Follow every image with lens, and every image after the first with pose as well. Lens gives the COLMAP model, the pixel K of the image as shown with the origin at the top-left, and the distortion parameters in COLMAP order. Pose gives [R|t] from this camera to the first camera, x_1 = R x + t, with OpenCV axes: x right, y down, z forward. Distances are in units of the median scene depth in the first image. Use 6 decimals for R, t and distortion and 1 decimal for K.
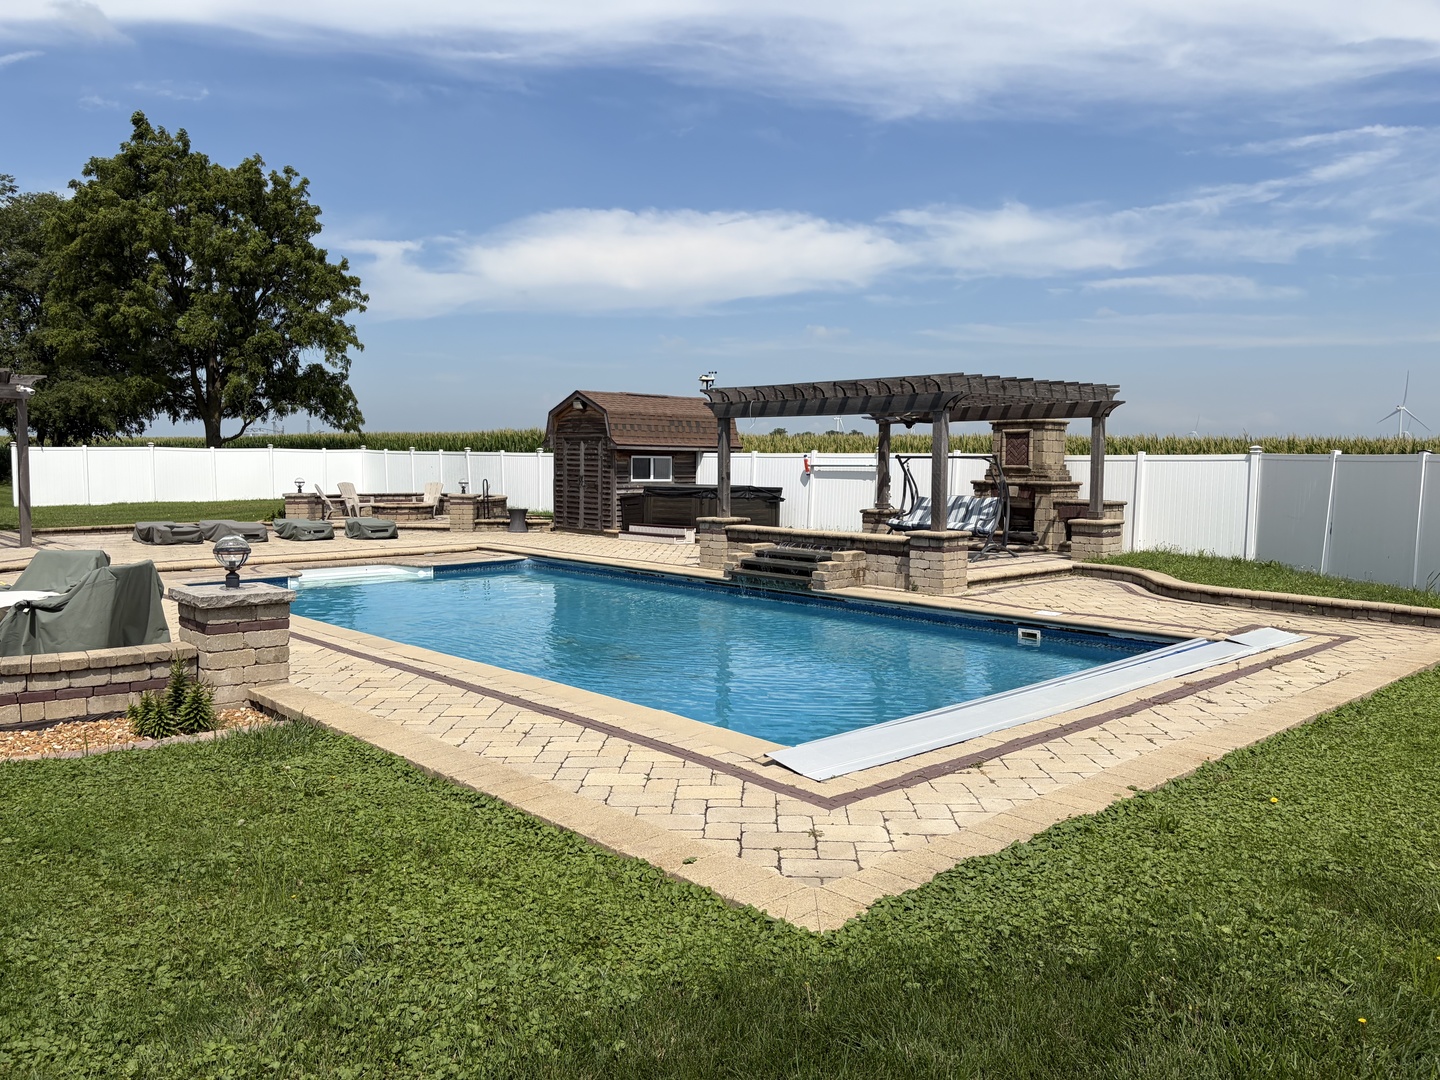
lens RADIAL K [[1090.8, 0, 714.0], [0, 1090.8, 536.7], [0, 0, 1]] dist [0.049395, -0.047908]
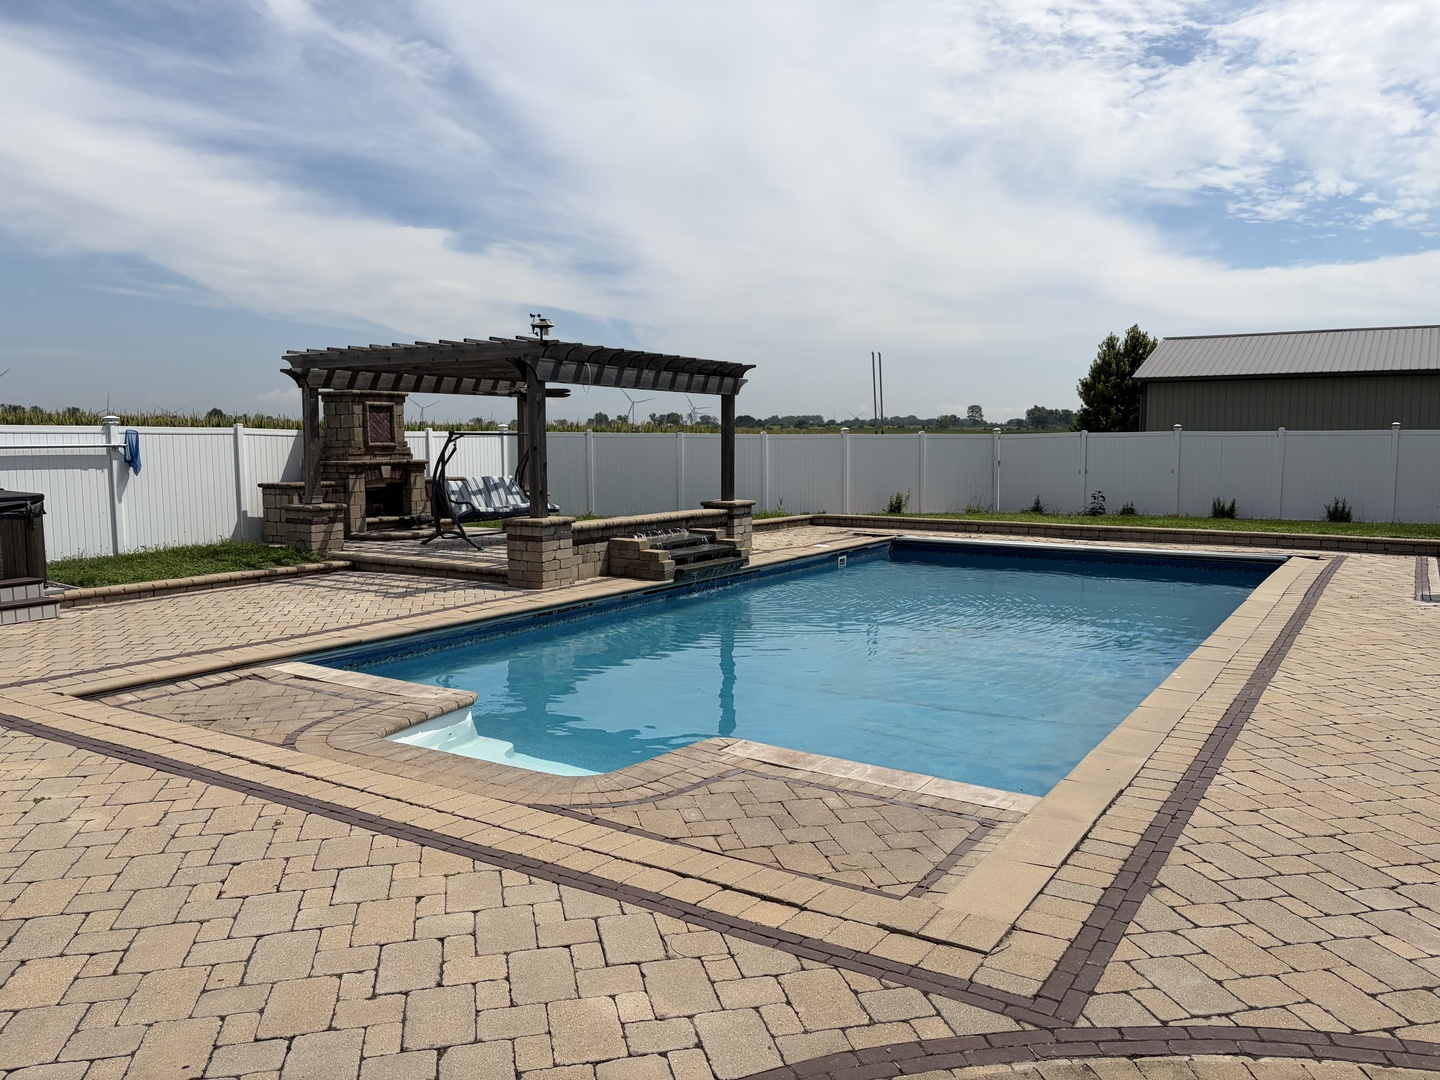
lens RADIAL K [[1090.8, 0, 714.0], [0, 1090.8, 536.7], [0, 0, 1]] dist [0.049395, -0.047908]
pose [[-0.248363, -0.095048, 0.963993, -0.741040], [0.068859, 0.990924, 0.115444, -0.082940], [-0.966217, 0.095052, -0.239564, 1.078271]]
